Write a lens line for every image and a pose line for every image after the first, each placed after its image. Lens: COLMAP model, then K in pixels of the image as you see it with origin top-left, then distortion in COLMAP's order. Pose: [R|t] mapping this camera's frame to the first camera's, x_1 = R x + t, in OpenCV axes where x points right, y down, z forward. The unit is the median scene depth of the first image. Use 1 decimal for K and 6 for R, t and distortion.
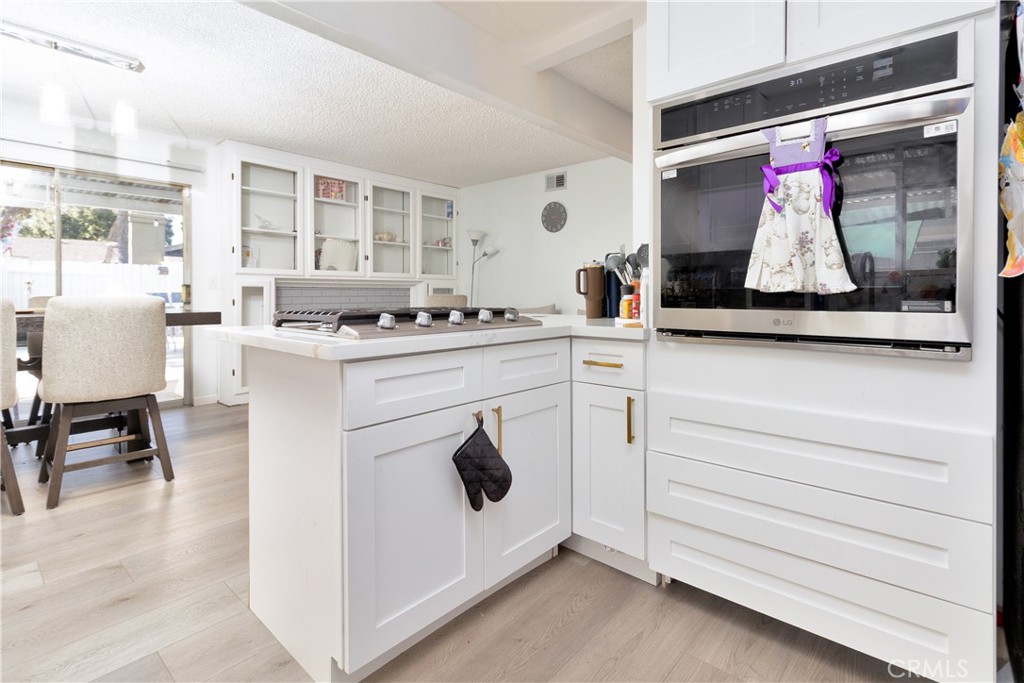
lens RADIAL K [[472.1, 0, 524.8], [0, 472.1, 293.8], [0, 0, 1]] dist [-0.001836, 0.000486]
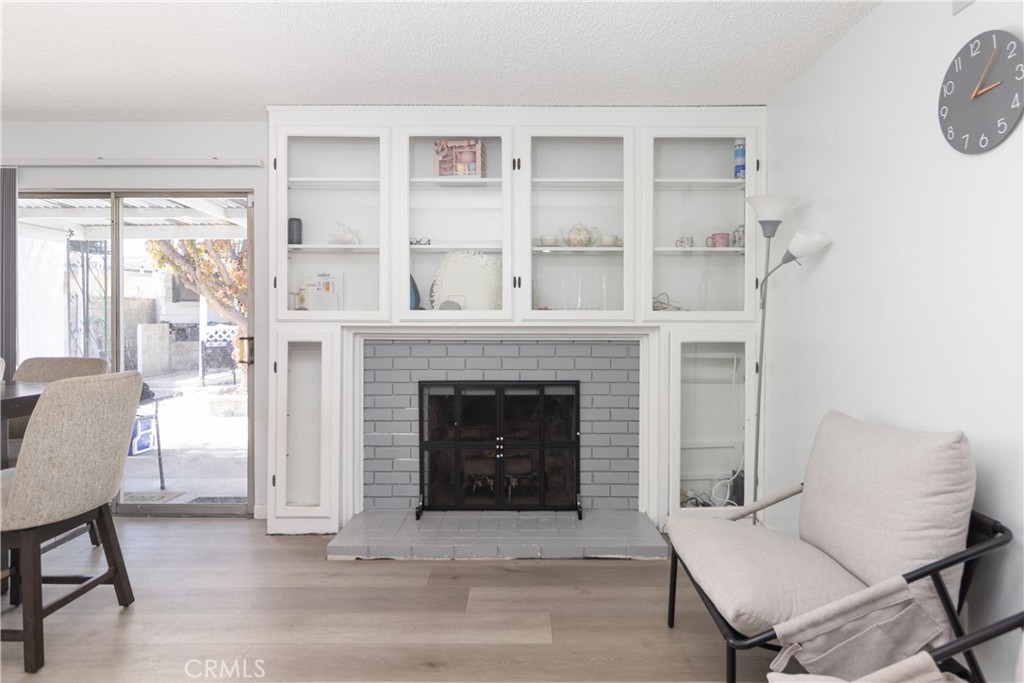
lens RADIAL K [[574.7, 0, 539.0], [0, 574.7, 319.5], [0, 0, 1]] dist [-0.007713, -0.001225]
pose [[0.656384, 0.003097, -0.754421, 0.140627], [-0.005065, 0.999987, -0.000301, -0.036729], [0.754410, 0.004019, 0.656391, 0.614224]]
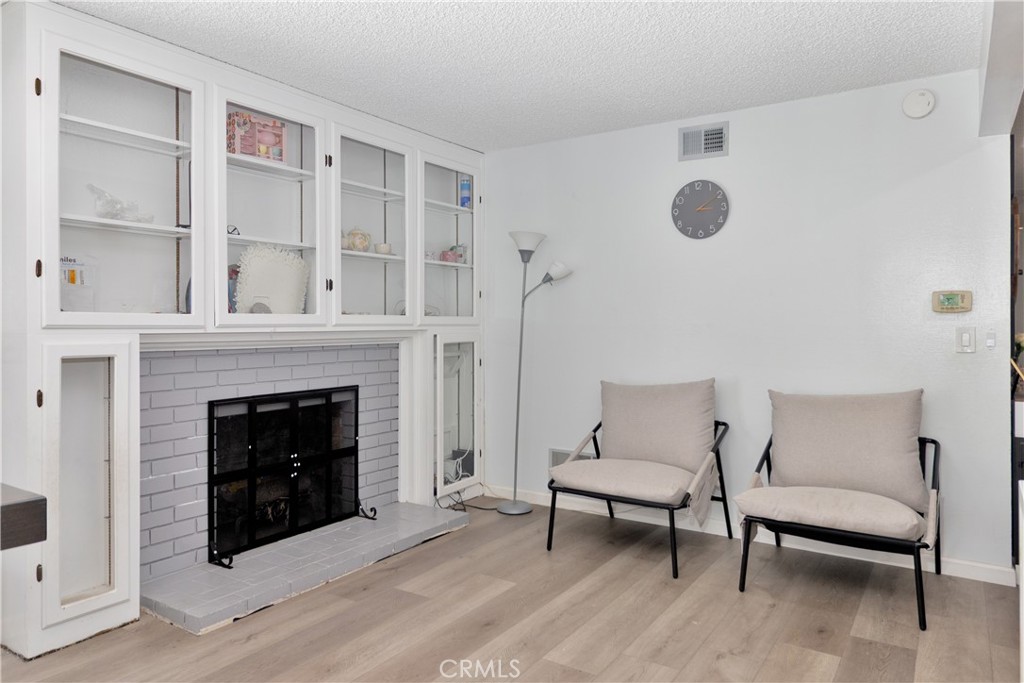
lens RADIAL K [[661.6, 0, 528.0], [0, 661.6, 319.8], [0, 0, 1]] dist [-0.002679, -0.003411]
pose [[0.991258, 0.001534, 0.131928, -0.223073], [-0.000337, 0.999959, -0.009099, -0.035301], [-0.131936, 0.008975, 0.991218, 0.309552]]
